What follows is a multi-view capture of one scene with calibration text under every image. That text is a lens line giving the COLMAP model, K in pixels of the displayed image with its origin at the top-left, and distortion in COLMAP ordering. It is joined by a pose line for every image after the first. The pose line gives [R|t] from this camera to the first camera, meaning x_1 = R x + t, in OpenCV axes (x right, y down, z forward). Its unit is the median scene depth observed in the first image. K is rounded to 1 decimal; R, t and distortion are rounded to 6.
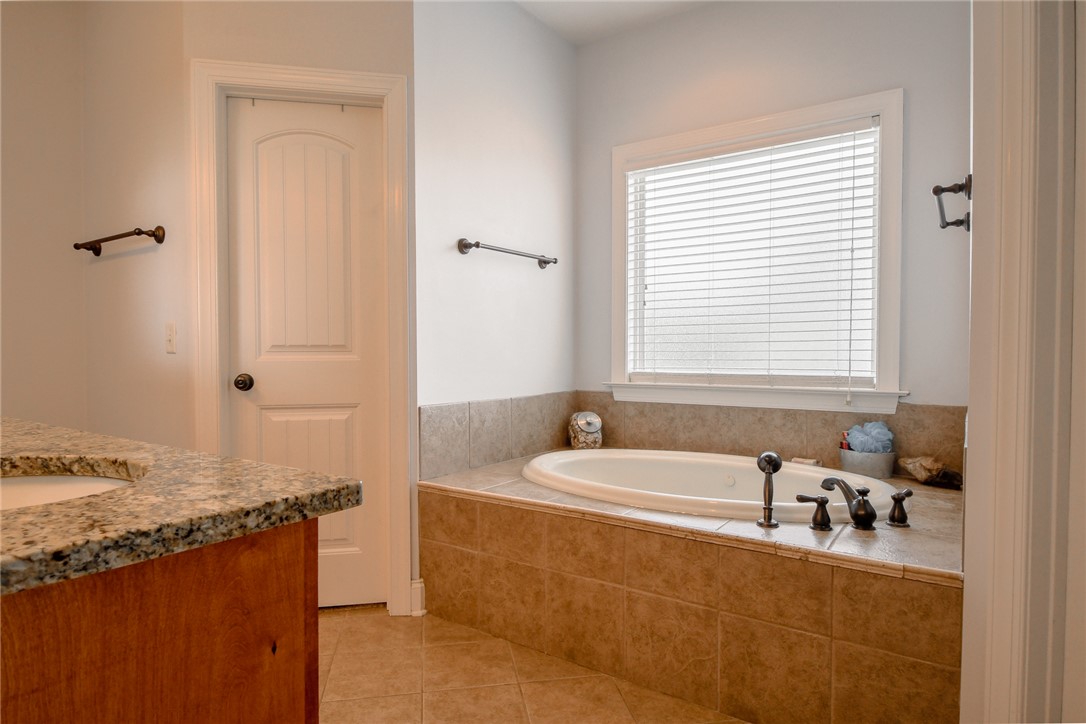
lens RADIAL K [[632.3, 0, 546.1], [0, 632.3, 360.0], [0, 0, 1]] dist [0.026085, -0.032236]
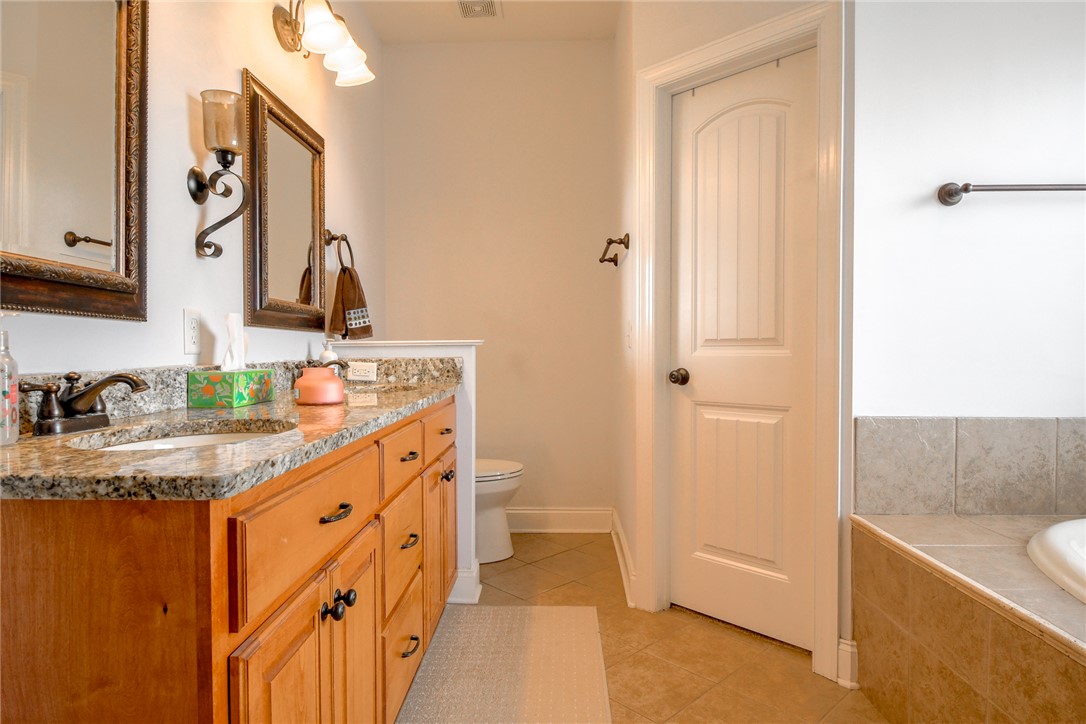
lens RADIAL K [[632.3, 0, 546.1], [0, 632.3, 360.0], [0, 0, 1]] dist [0.026085, -0.032236]
pose [[0.537775, 0.015585, -0.842944, 0.317768], [-0.009400, 0.999878, 0.012490, -0.001906], [0.843036, 0.001207, 0.537856, 0.352309]]
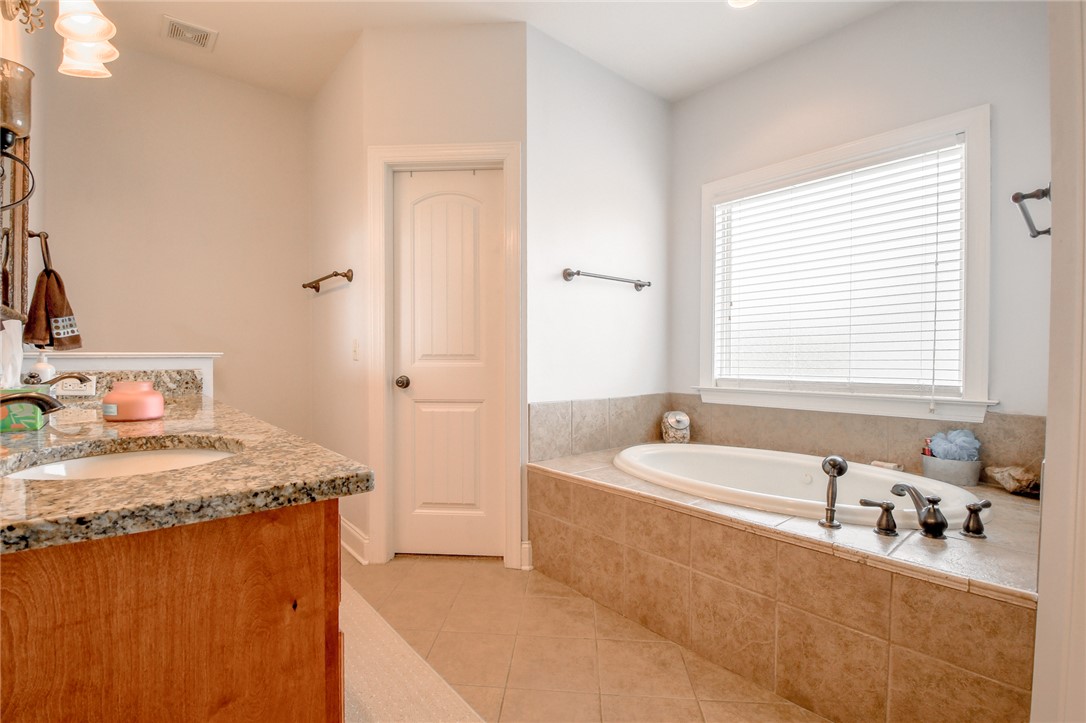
lens RADIAL K [[493.7, 0, 537.3], [0, 493.7, 363.2], [0, 0, 1]] dist [0.013203, -0.023897]
pose [[0.964439, 0.005591, -0.264245, 0.096229], [-0.007054, 0.999965, -0.004589, -0.002292], [0.264210, 0.006290, 0.964445, 0.077587]]
